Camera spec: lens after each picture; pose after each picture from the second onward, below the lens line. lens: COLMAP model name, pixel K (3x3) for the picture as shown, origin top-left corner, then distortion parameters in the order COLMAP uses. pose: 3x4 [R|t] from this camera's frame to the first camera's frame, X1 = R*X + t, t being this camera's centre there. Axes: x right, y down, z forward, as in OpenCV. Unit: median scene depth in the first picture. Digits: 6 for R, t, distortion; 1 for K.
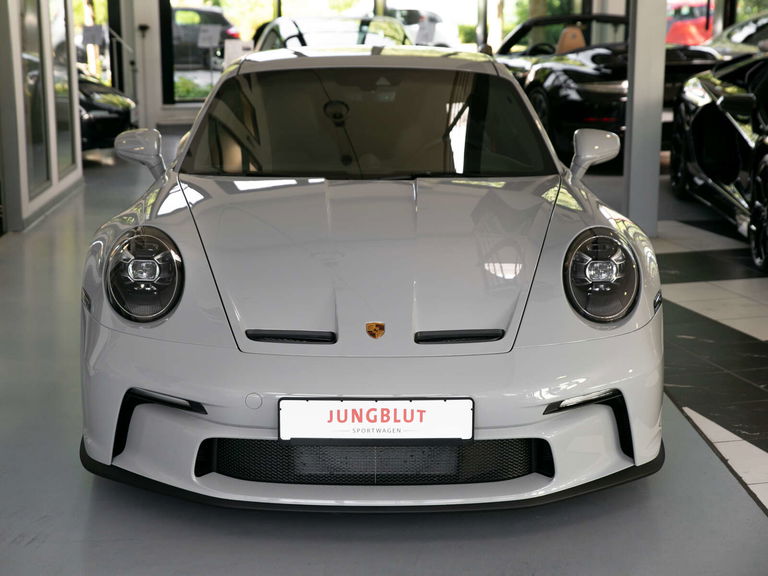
lens RADIAL K [[1254.8, 0, 384.0], [0, 1254.8, 288.0], [0, 0, 1]] dist [0.108896, -0.092398]
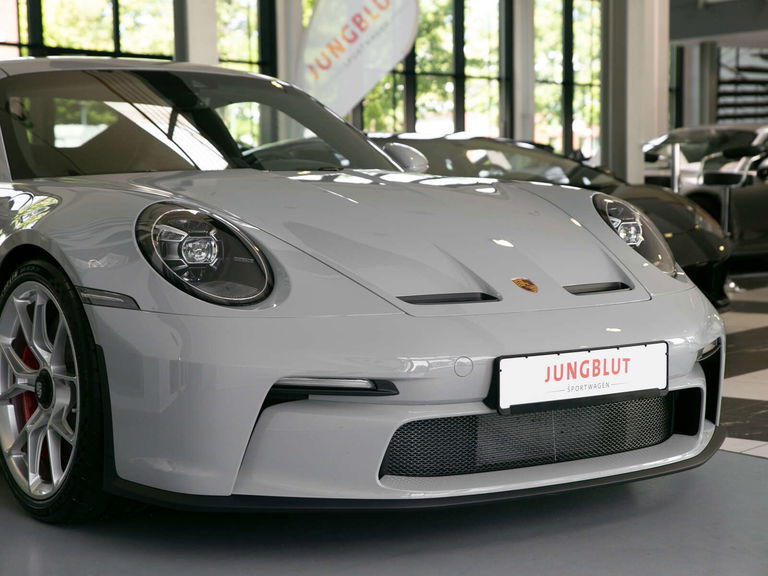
lens RADIAL K [[1395.4, 0, 384.0], [0, 1395.4, 288.0], [0, 0, 1]] dist [0.095183, 0.183778]
pose [[0.839746, -0.055588, 0.540127, -0.612368], [0.130304, 0.986308, -0.101078, 0.120452], [-0.527113, 0.155260, 0.835491, 0.254192]]
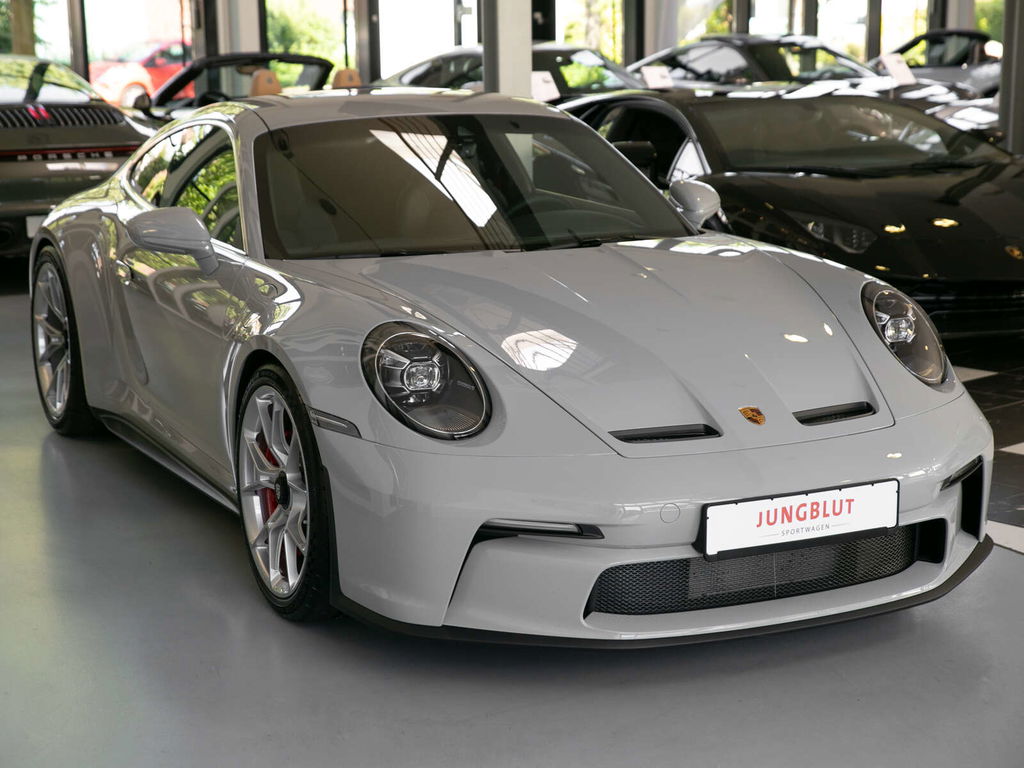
lens RADIAL K [[1673.0, 0, 512.0], [0, 1673.0, 384.0], [0, 0, 1]] dist [0.108896, -0.092398]
pose [[0.916401, -0.093453, 0.389198, -0.594625], [0.101252, 0.994861, 0.000478, -0.004479], [-0.387242, 0.038969, 0.921154, 0.030254]]
